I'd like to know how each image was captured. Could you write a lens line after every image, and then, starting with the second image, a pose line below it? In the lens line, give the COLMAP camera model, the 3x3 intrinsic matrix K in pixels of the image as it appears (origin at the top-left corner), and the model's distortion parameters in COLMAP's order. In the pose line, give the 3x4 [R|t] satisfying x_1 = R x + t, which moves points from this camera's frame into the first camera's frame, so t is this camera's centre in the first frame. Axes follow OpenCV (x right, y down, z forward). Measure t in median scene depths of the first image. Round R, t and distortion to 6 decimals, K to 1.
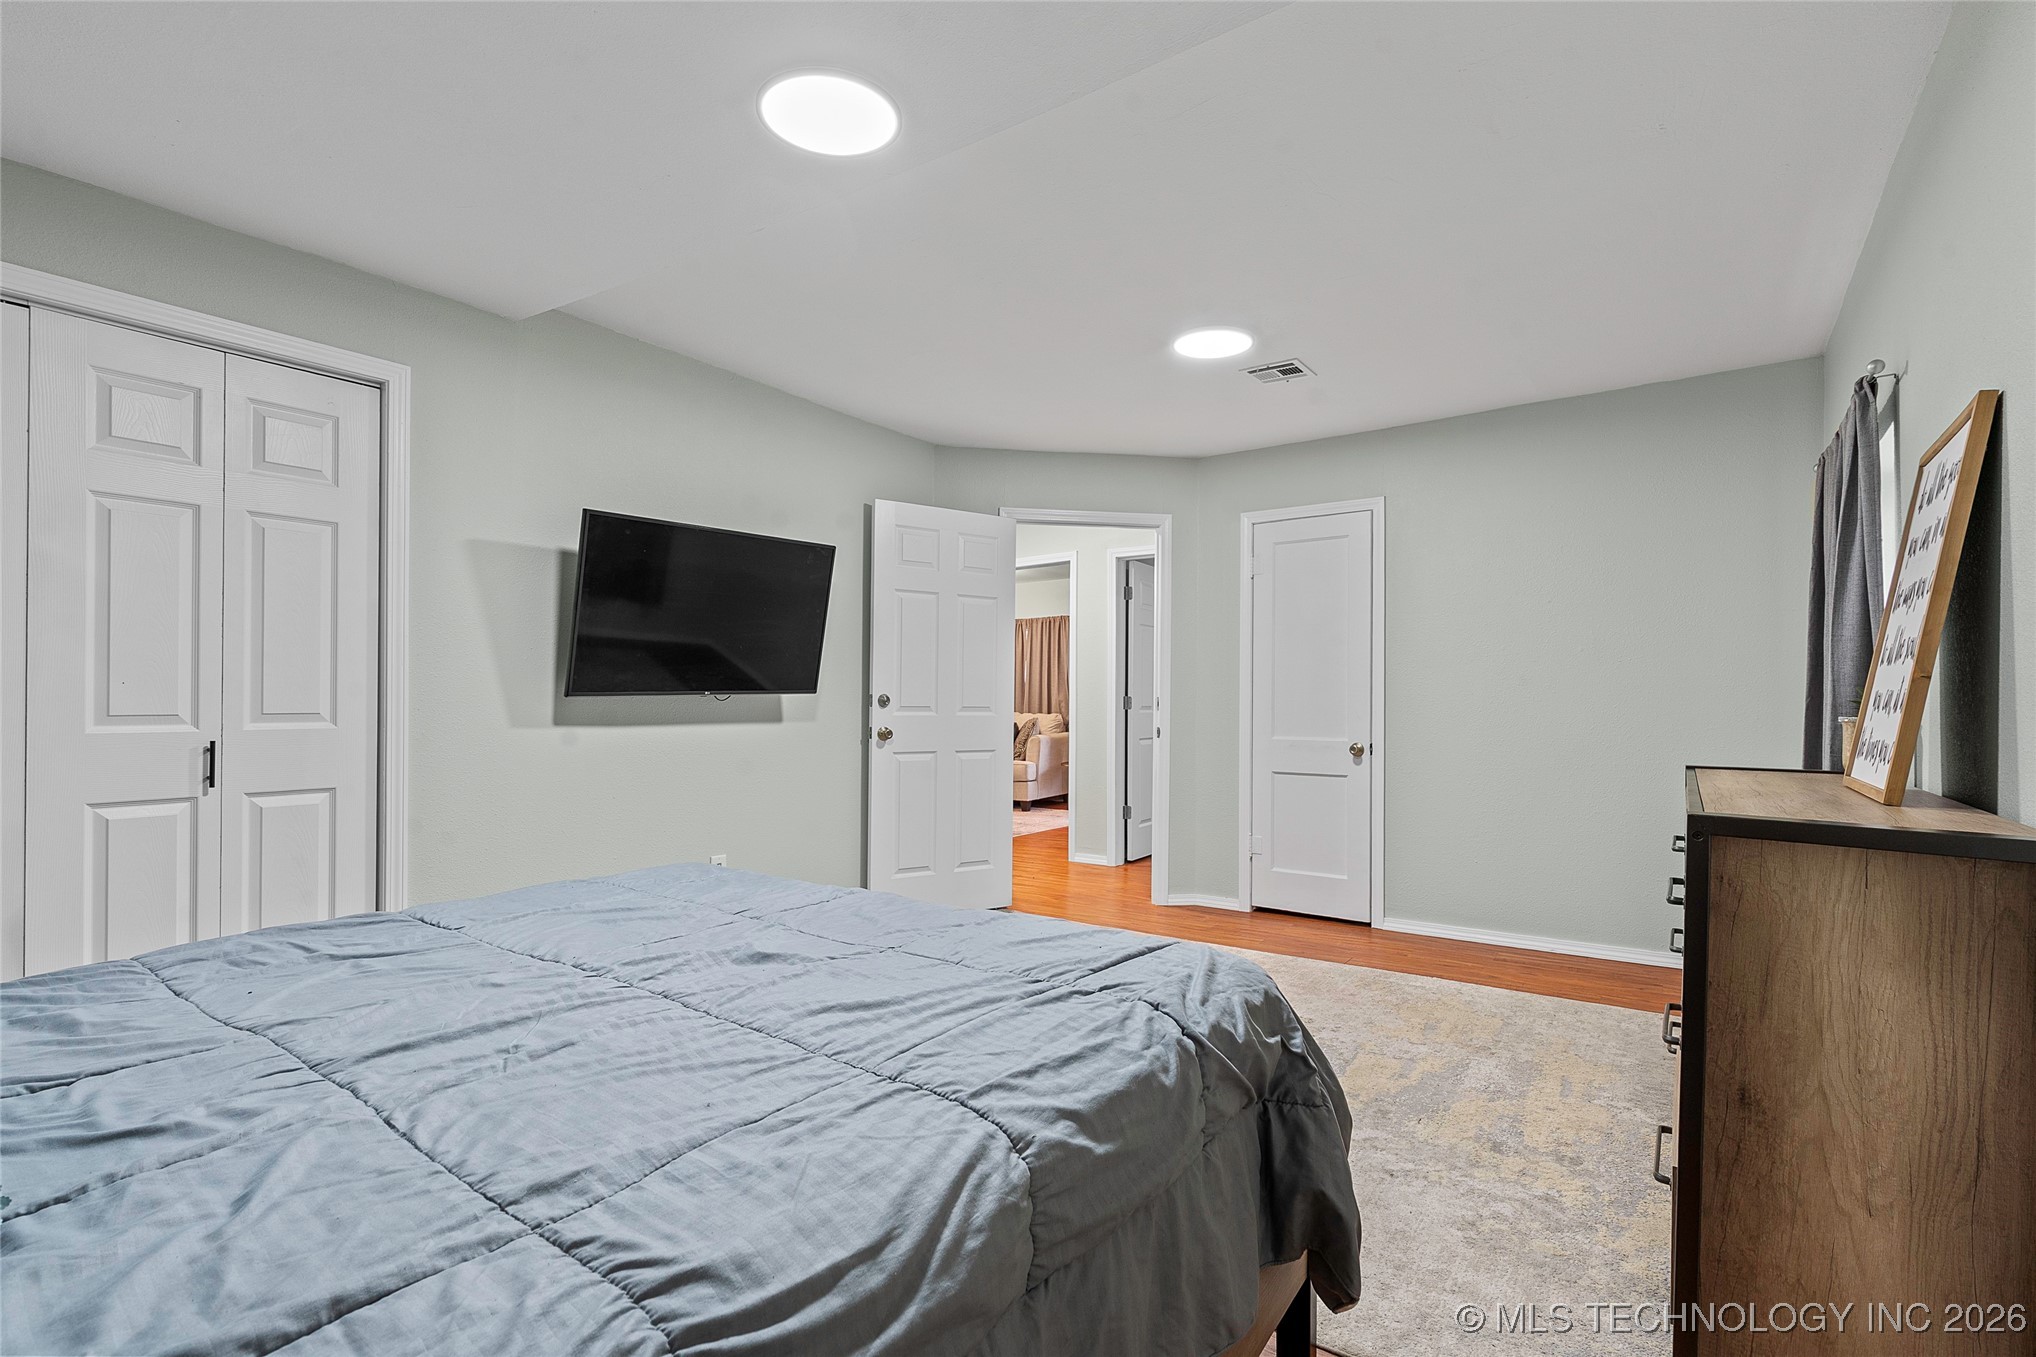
lens RADIAL K [[950.1, 0, 1013.9], [0, 950.1, 707.9], [0, 0, 1]] dist [-0.000265, 0.000217]
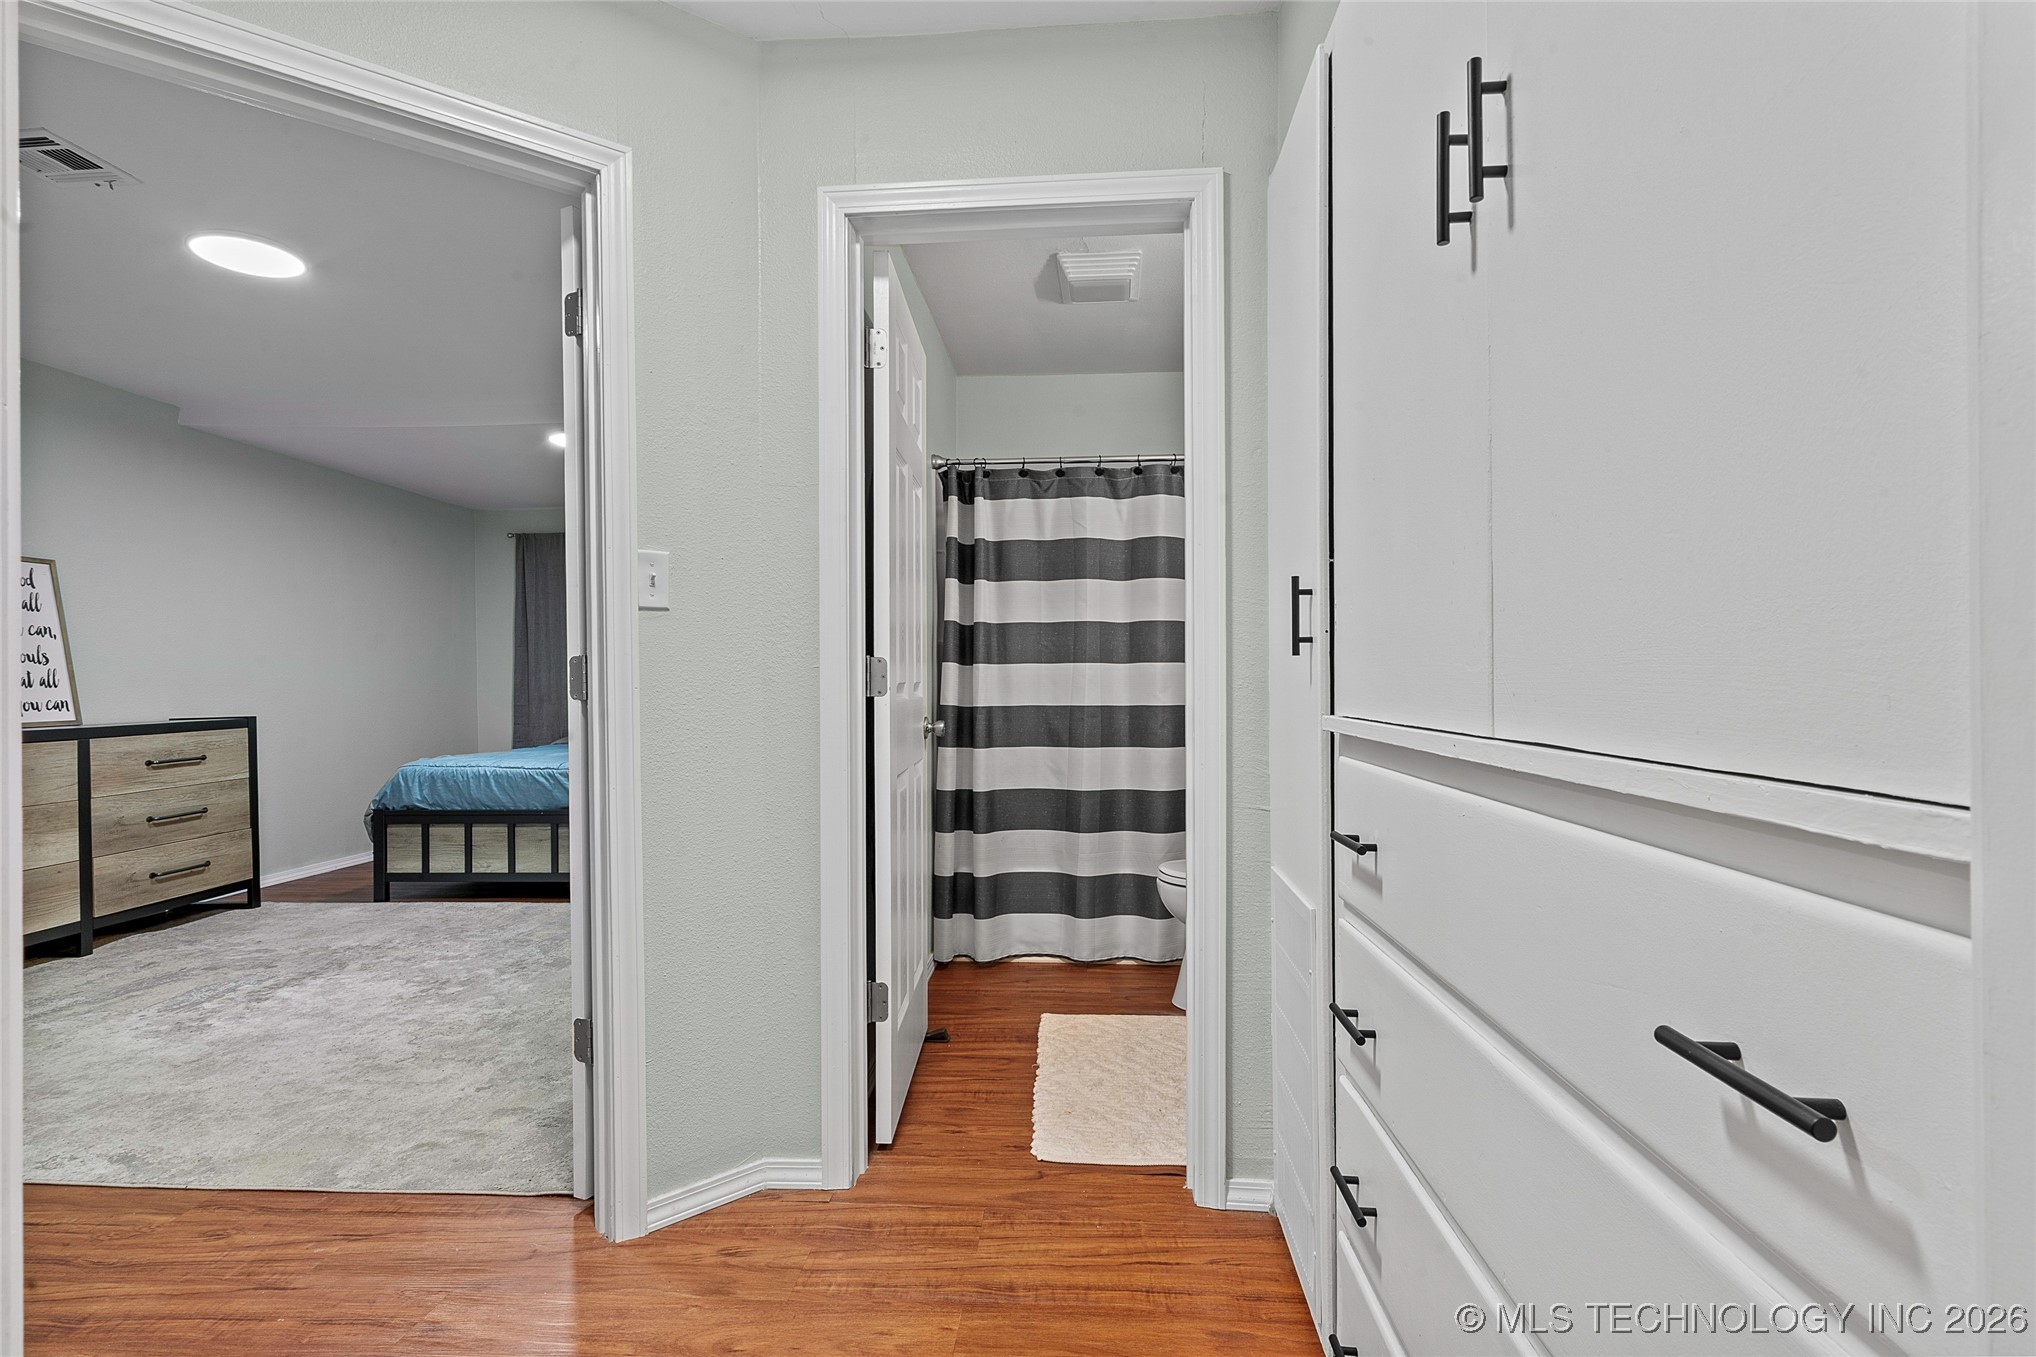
lens RADIAL K [[939.7, 0, 1018.0], [0, 939.7, 678.5], [0, 0, 1]] dist [-0.001705, 0.000953]
pose [[-0.854448, 0.007898, -0.519476, 0.050263], [0.009310, 0.999957, -0.000110, -0.007544], [0.519453, -0.004931, -0.854485, 2.182639]]
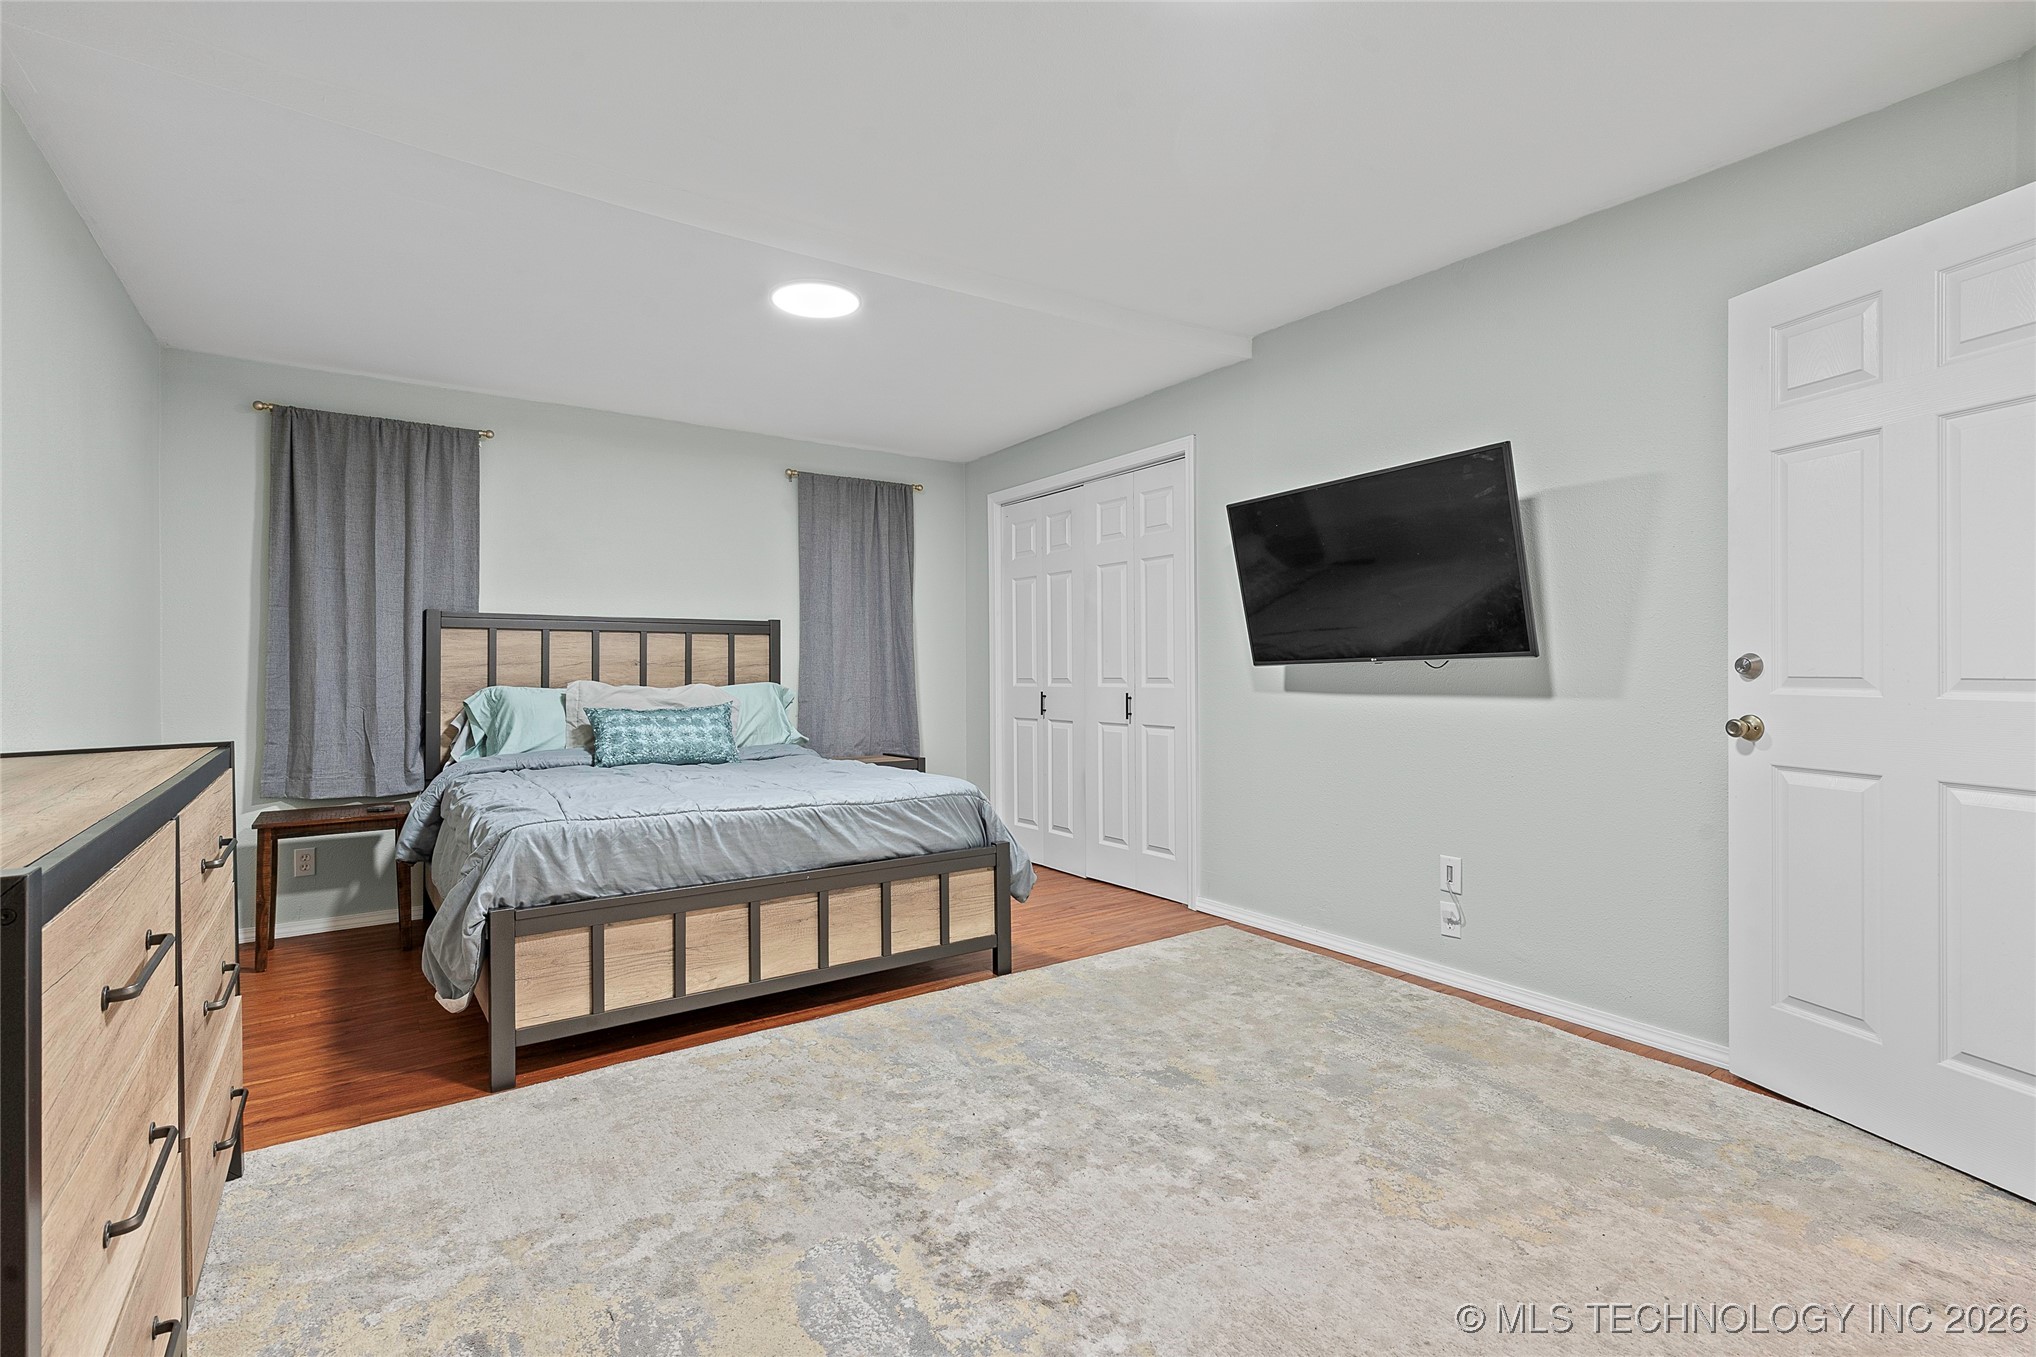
lens RADIAL K [[945.7, 0, 1010.2], [0, 945.7, 662.8], [0, 0, 1]] dist [-0.000156, 0.000442]
pose [[-0.346318, -0.004726, -0.938105, 0.700306], [0.001580, 0.999983, -0.005621, -0.009635], [0.938116, -0.003429, -0.346305, 1.103206]]
